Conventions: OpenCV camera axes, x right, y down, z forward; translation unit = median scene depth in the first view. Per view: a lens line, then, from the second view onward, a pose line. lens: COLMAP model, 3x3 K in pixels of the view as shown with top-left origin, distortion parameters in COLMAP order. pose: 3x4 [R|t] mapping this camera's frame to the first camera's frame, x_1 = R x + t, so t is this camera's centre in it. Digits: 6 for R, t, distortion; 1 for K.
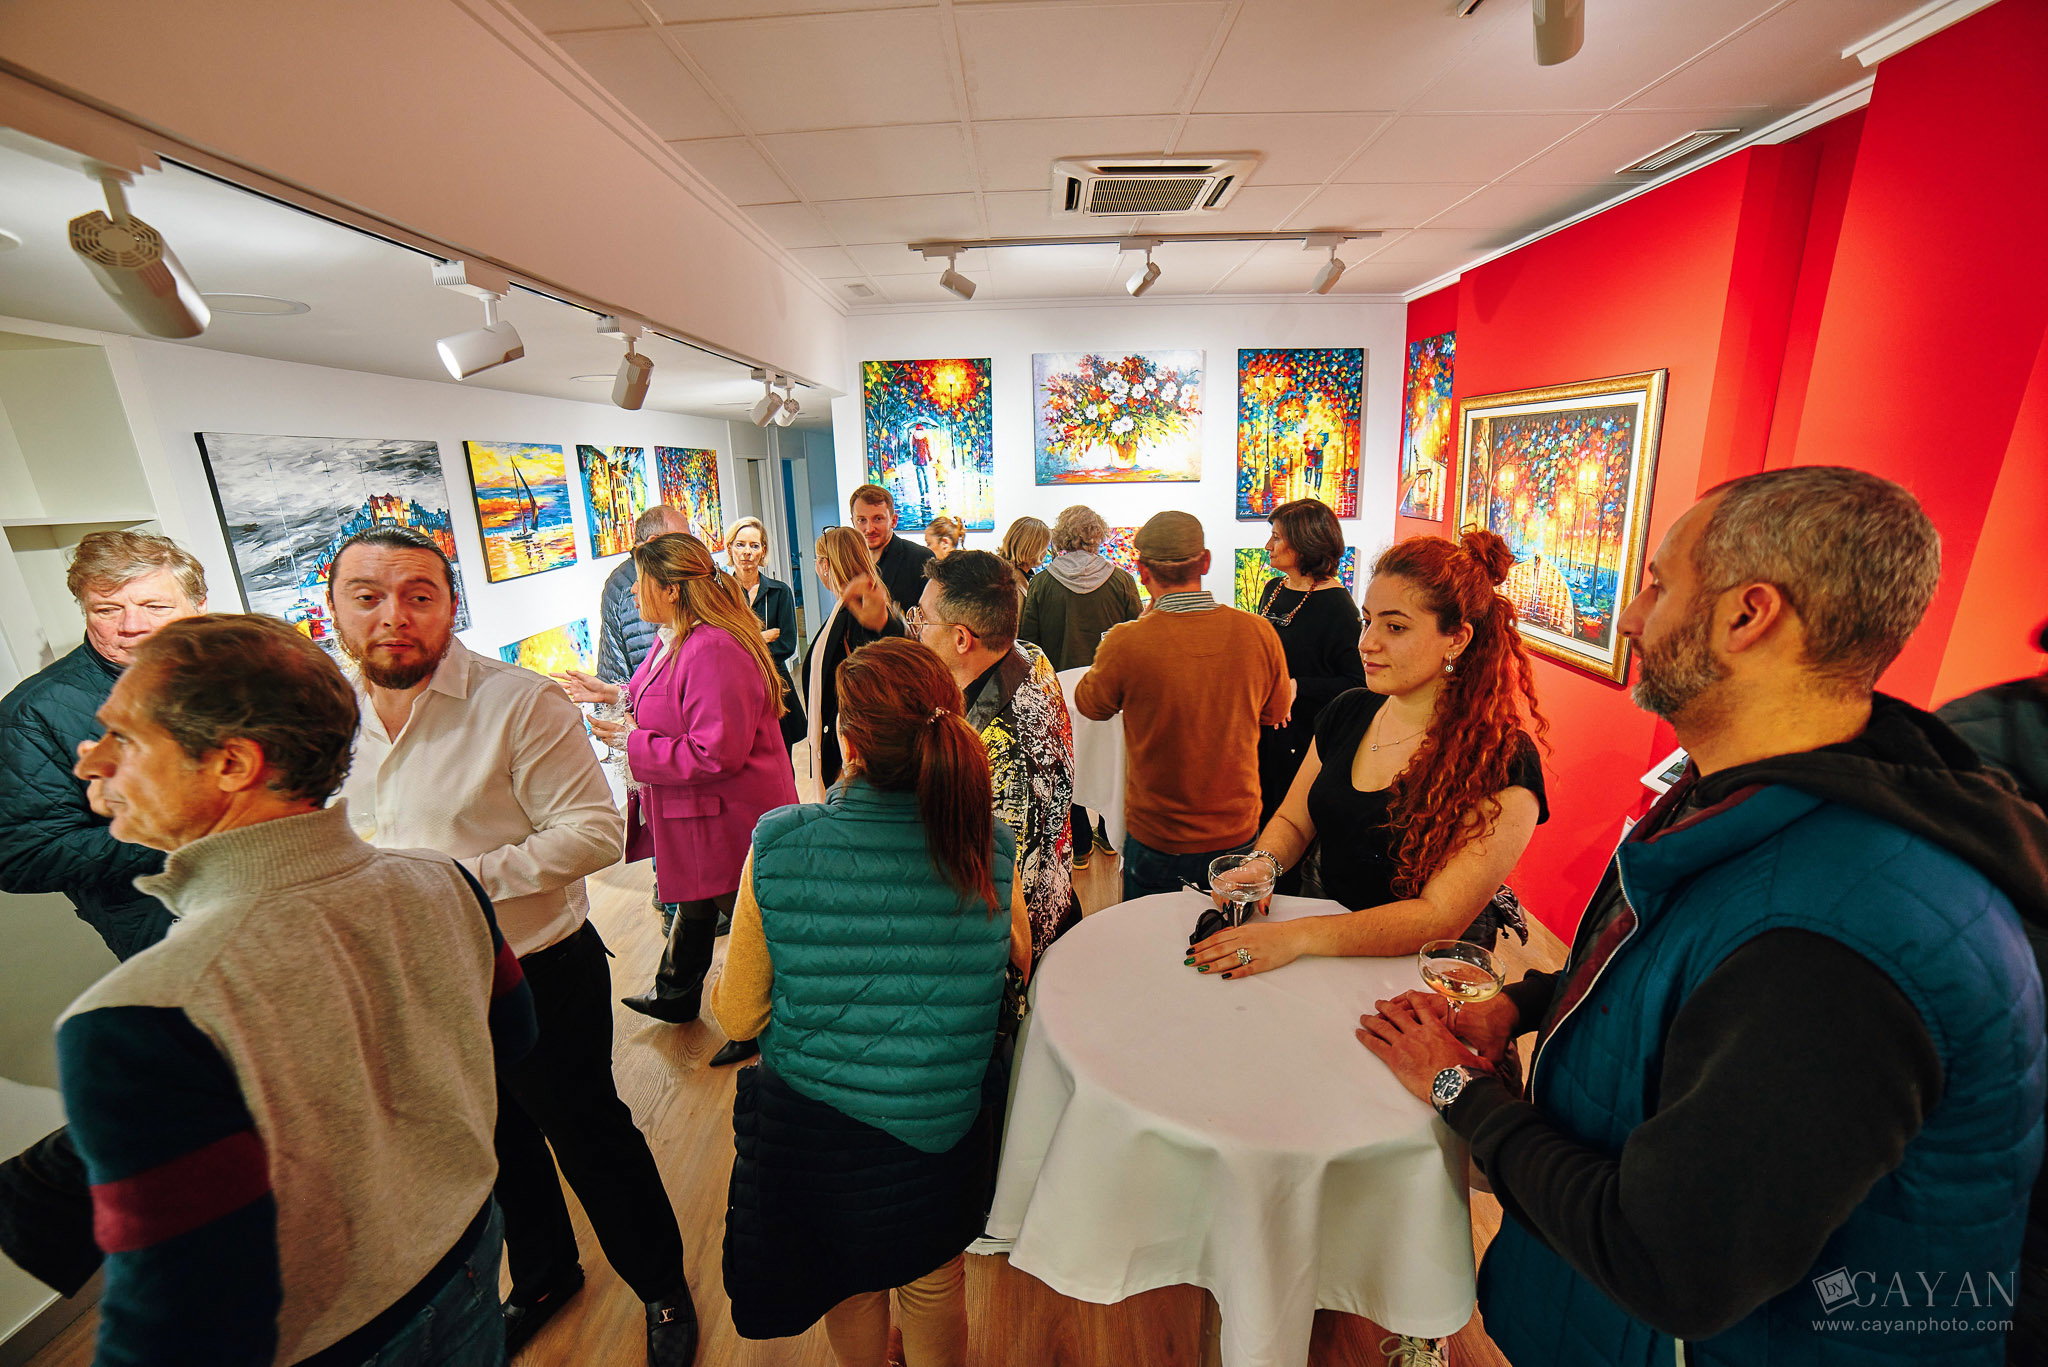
lens RADIAL K [[820.8, 0, 1024.0], [0, 820.8, 683.5], [0, 0, 1]] dist [-0.106950, 0.036943]
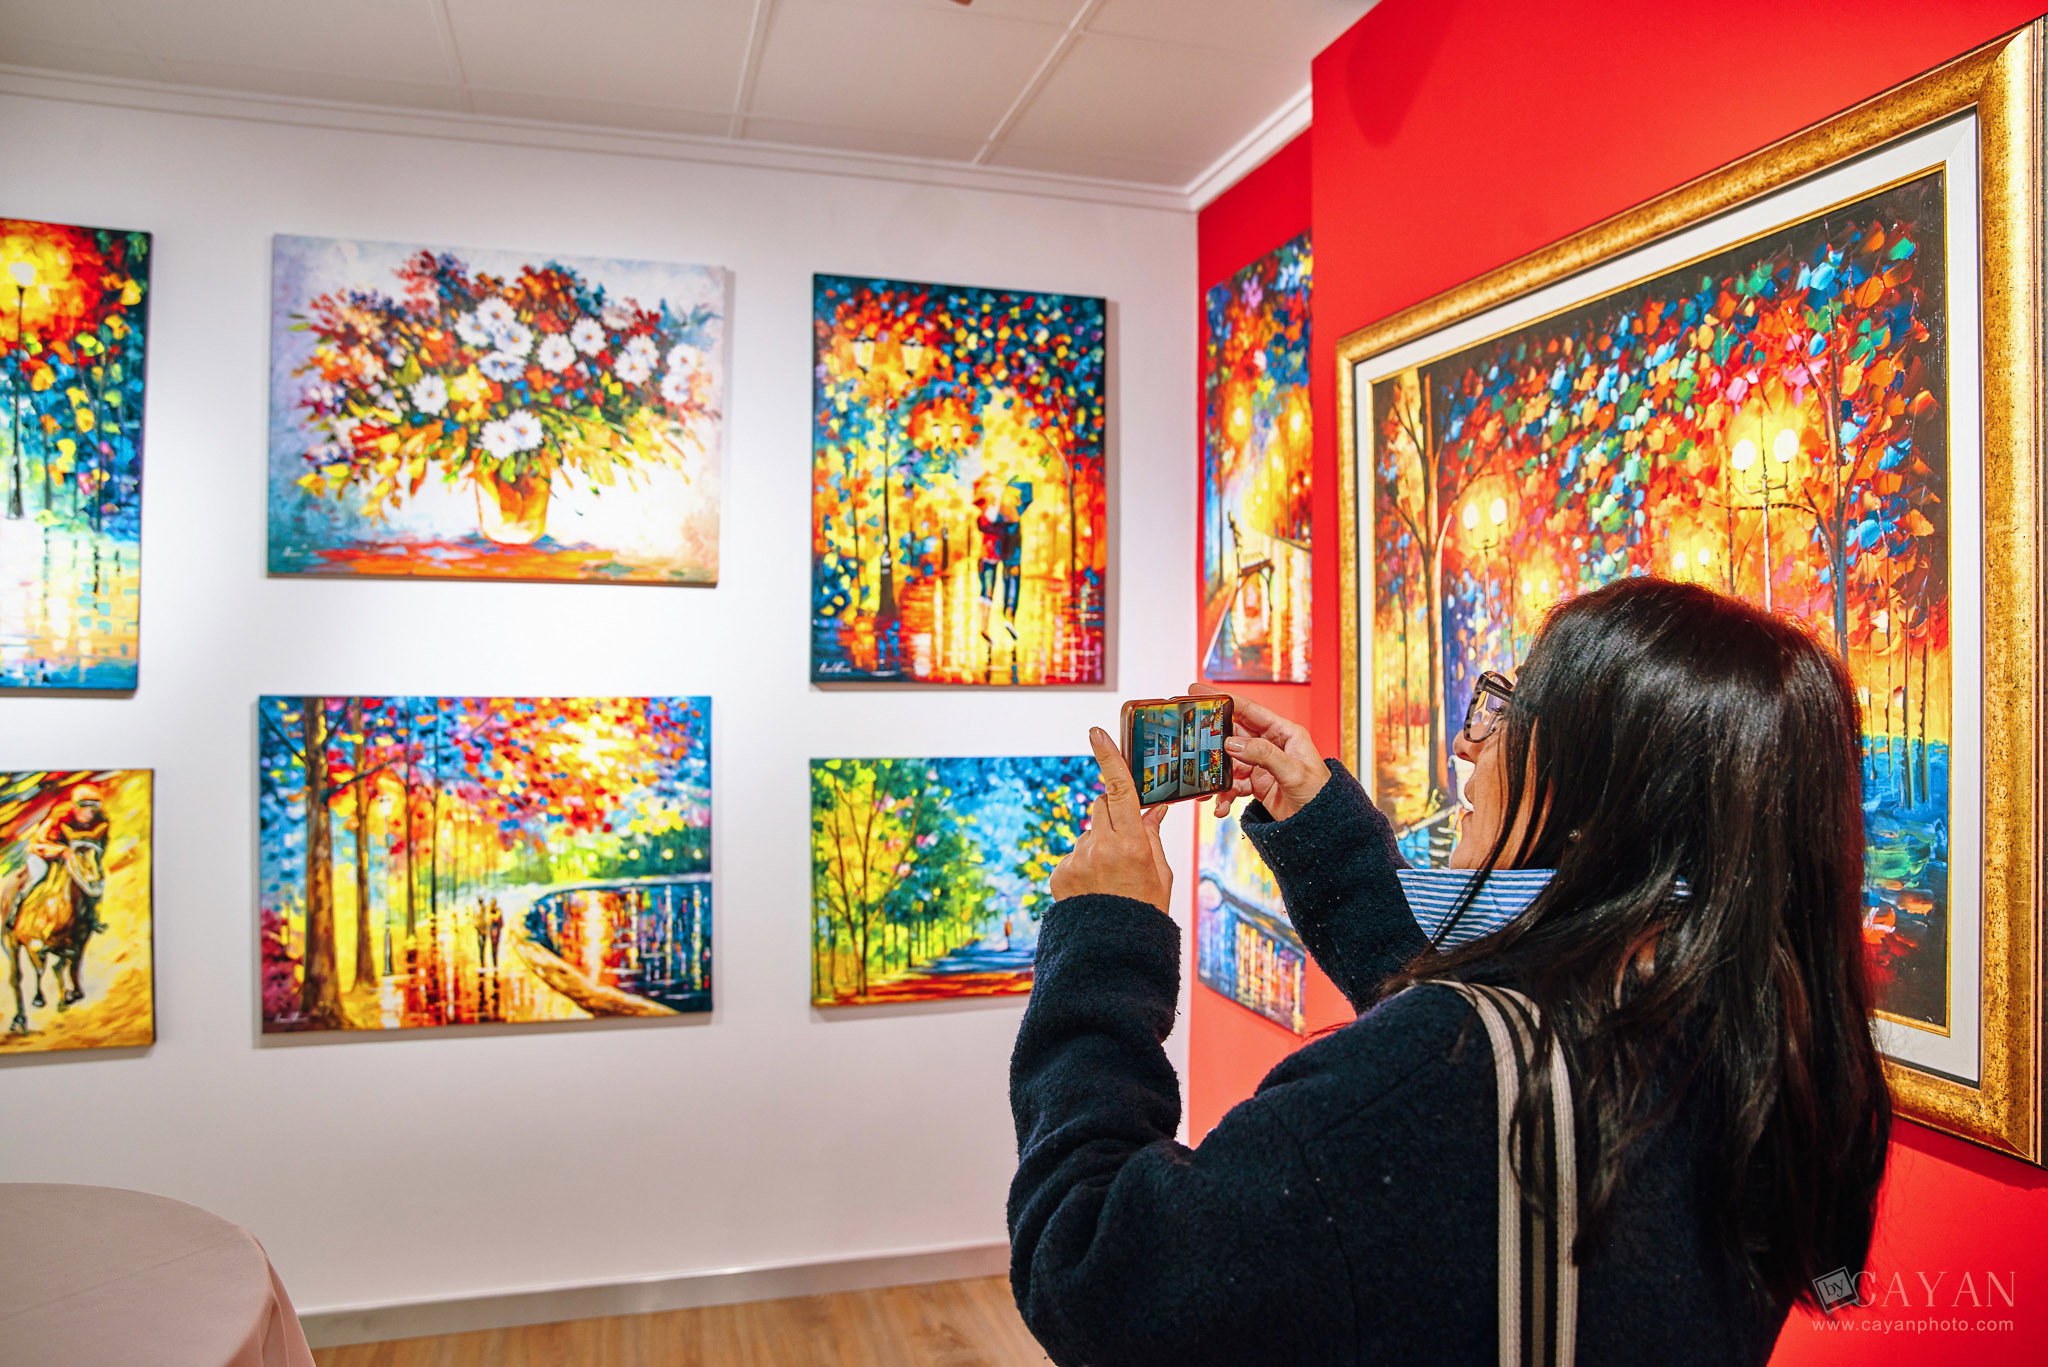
lens RADIAL K [[1384.8, 0, 1024.0], [0, 1384.8, 683.5], [0, 0, 1]] dist [-0.070089, 0.006731]
pose [[0.957270, 0.036008, 0.286947, 0.190708], [0.038414, 0.967594, -0.249572, -0.035457], [-0.286635, 0.249931, 0.924865, 0.398251]]
